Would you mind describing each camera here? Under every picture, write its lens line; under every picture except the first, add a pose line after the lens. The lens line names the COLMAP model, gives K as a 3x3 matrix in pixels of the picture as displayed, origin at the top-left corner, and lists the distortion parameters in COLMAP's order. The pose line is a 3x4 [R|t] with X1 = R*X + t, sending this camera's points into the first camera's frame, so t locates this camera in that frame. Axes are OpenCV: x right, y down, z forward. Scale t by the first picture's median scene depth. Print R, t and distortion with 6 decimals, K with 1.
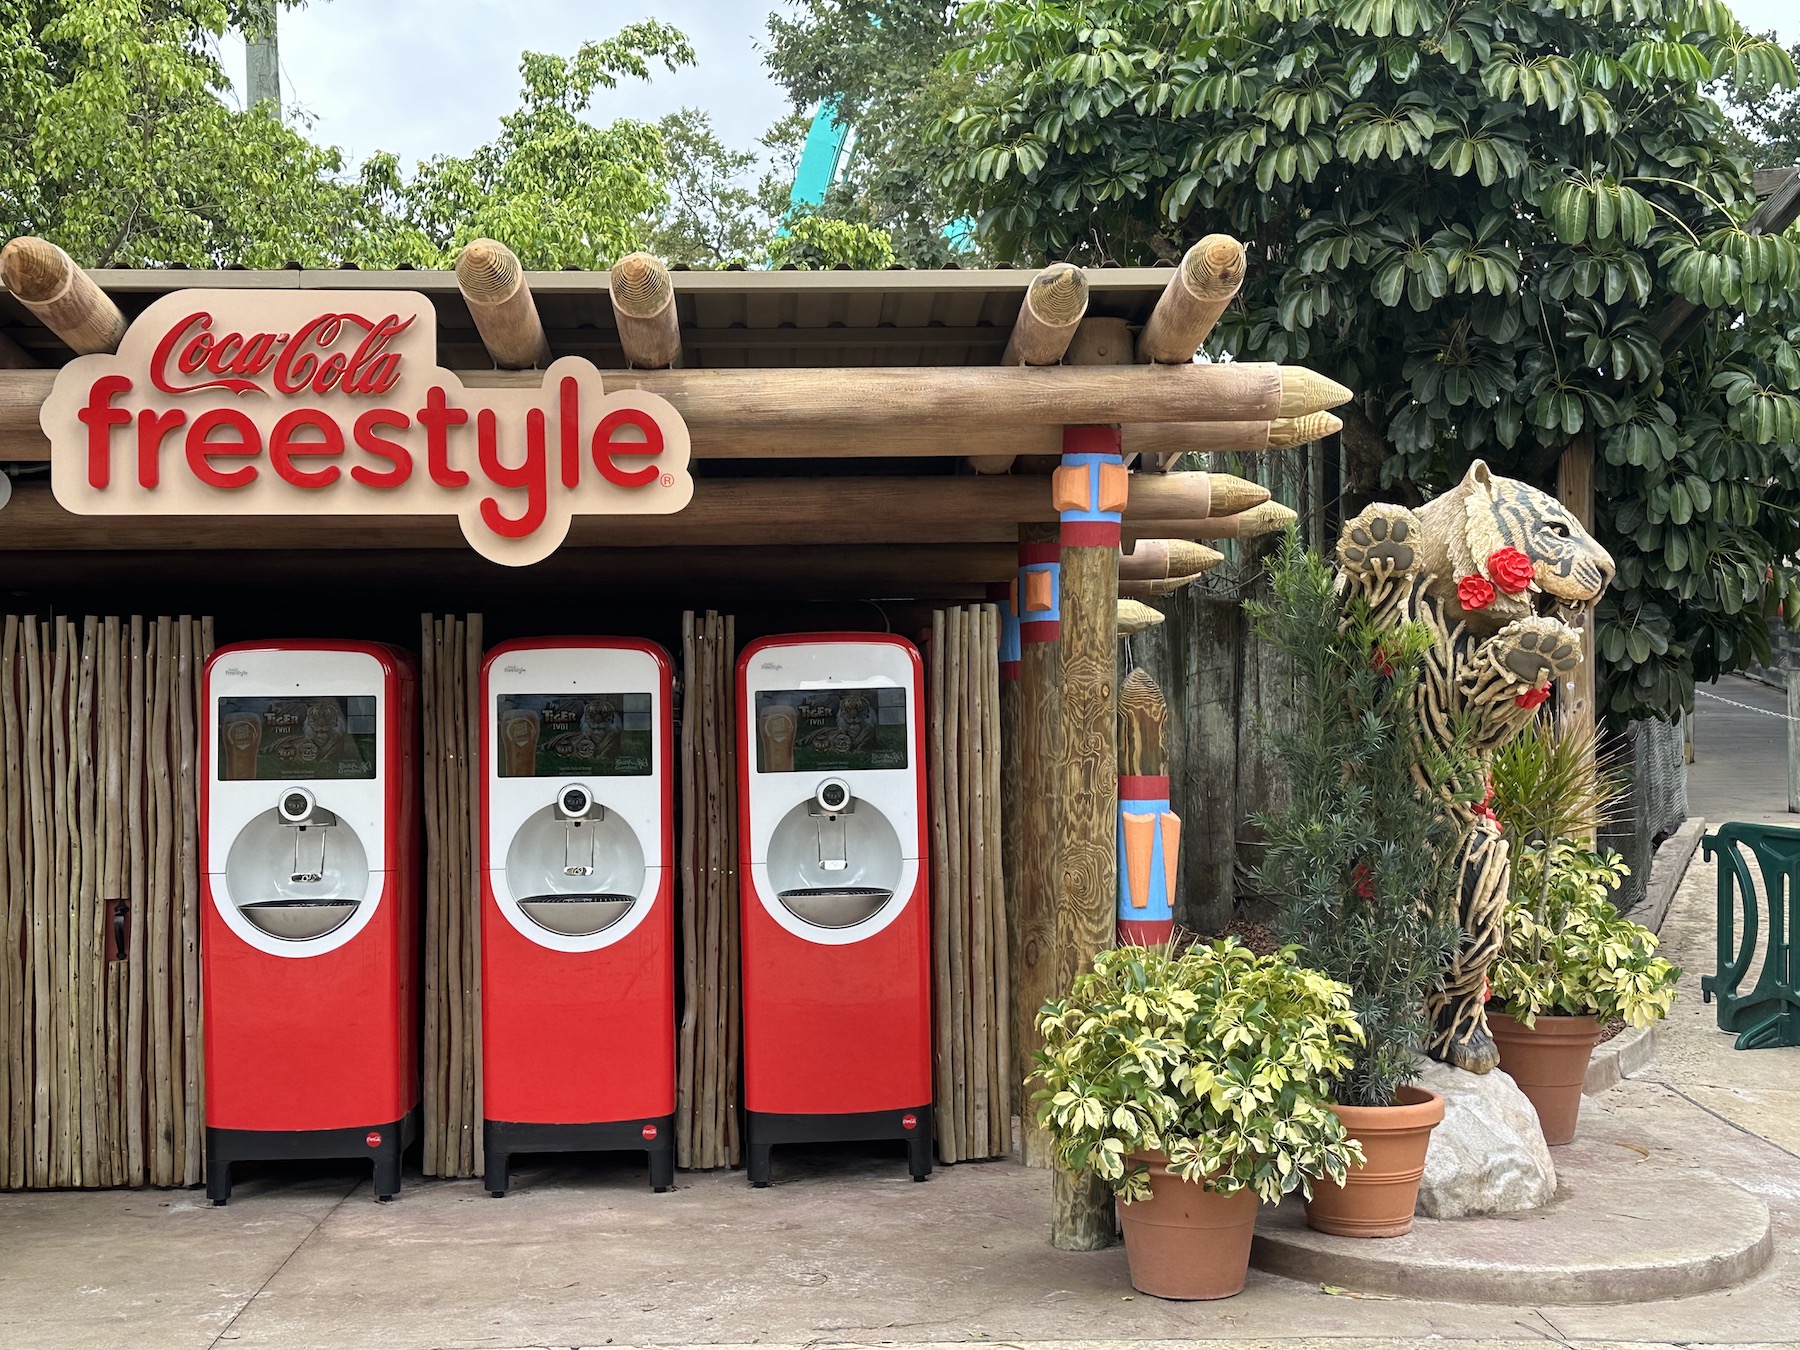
lens RADIAL K [[2401.6, 0, 904.0], [0, 2401.6, 679.8], [0, 0, 1]] dist [0.115053, 0.000000]
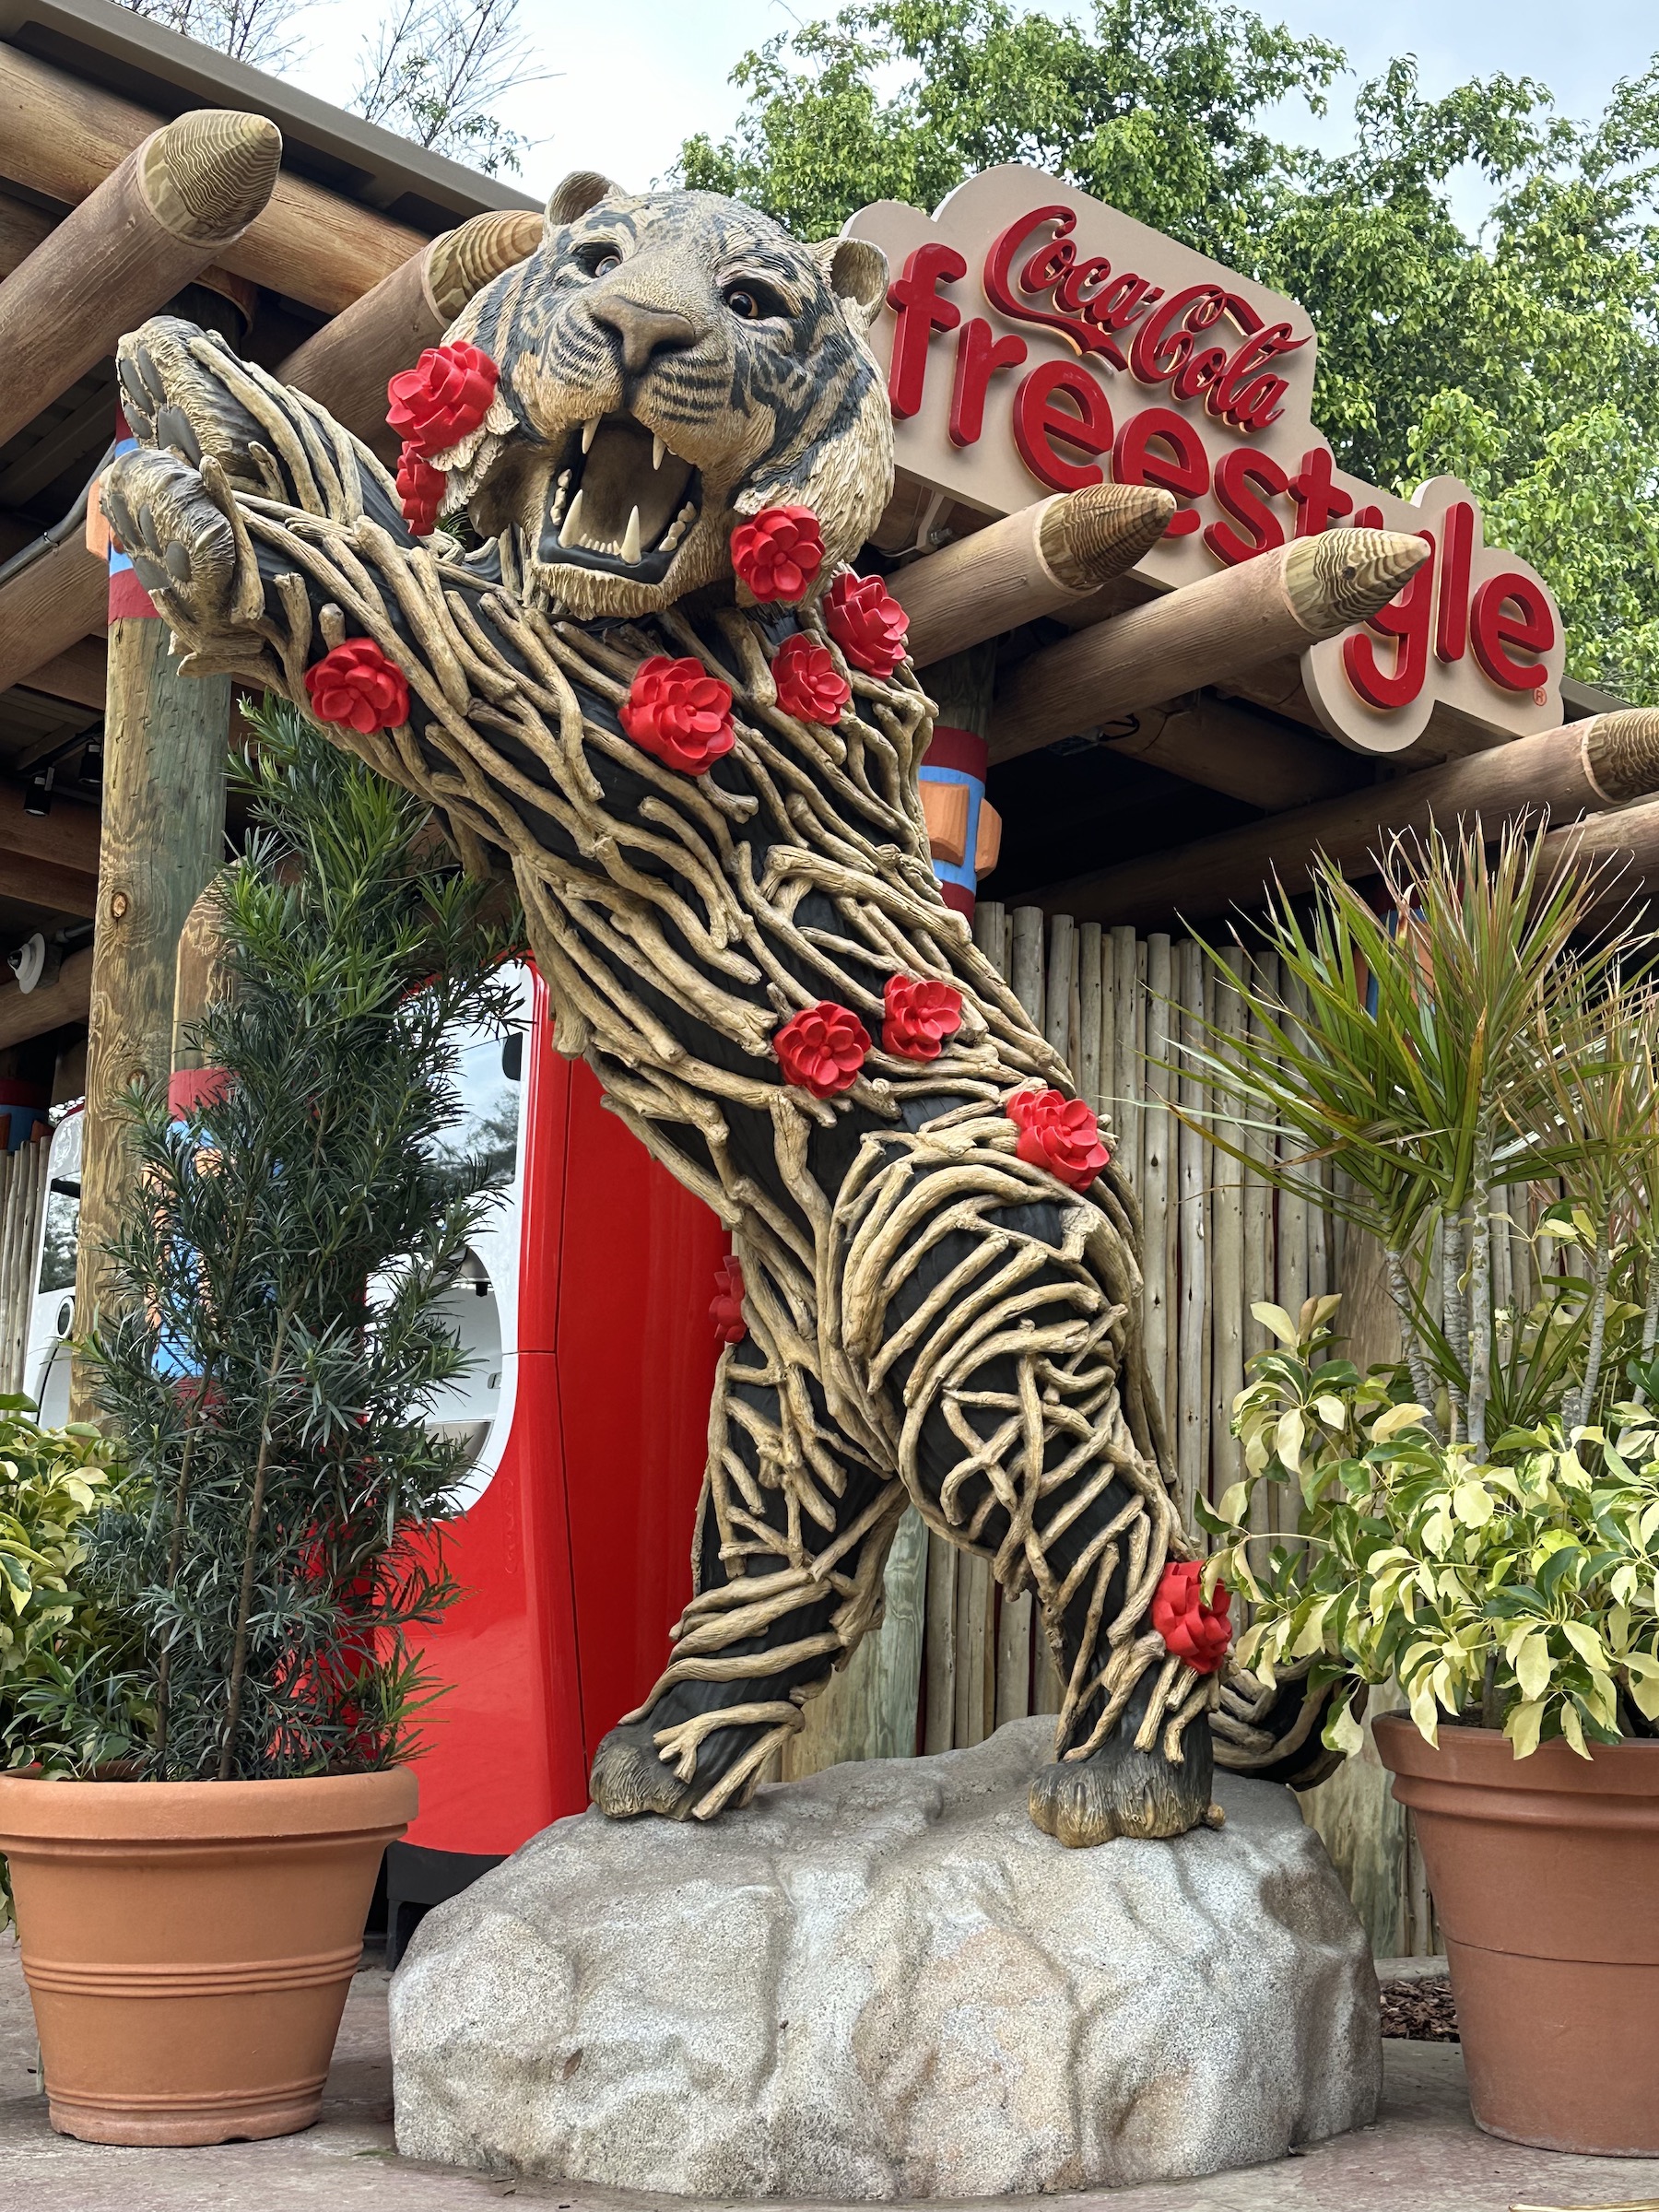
lens RADIAL K [[2951.3, 0, 836.0], [0, 2951.3, 1085.8], [0, 0, 1]] dist [0.115053, 0.000000]
pose [[0.535568, -0.135278, -0.833587, 0.657703], [-0.011564, 0.985819, -0.167412, 0.139426], [0.844413, 0.099301, 0.526409, 0.808725]]
